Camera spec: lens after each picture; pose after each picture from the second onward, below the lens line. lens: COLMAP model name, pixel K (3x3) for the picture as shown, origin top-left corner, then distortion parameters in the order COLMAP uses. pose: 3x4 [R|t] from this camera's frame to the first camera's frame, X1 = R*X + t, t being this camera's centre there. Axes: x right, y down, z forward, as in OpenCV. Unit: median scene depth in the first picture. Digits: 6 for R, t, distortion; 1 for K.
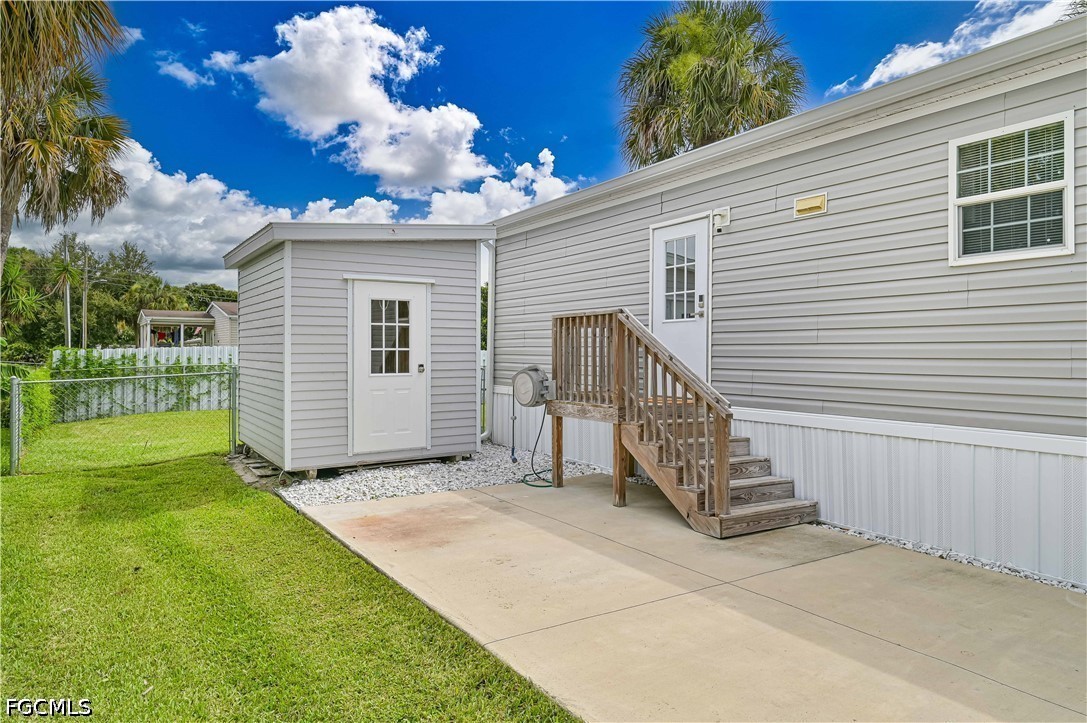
lens RADIAL K [[687.7, 0, 543.3], [0, 687.7, 344.2], [0, 0, 1]] dist [-0.000852, -0.000810]
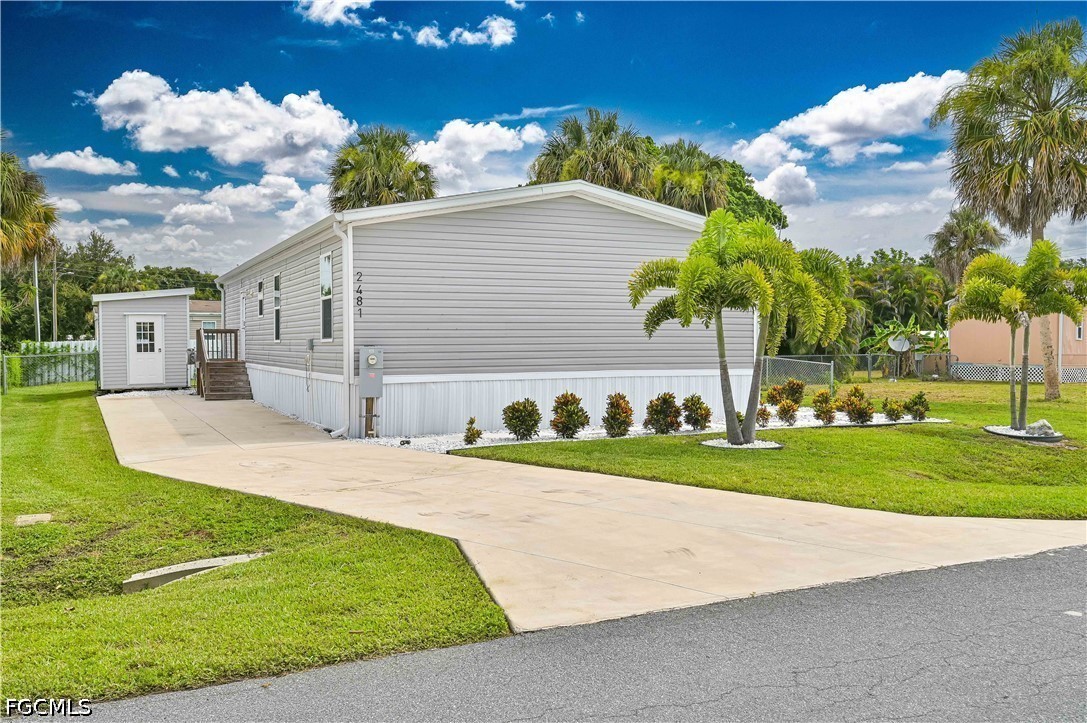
lens RADIAL K [[938.7, 0, 543.5], [0, 938.7, 361.5], [0, 0, 1]] dist [-0.002546, -0.002595]
pose [[0.992807, -0.003428, -0.119674, 0.784346], [0.007658, 0.999361, 0.034902, -0.015215], [0.119478, -0.035568, 0.992200, -1.063982]]
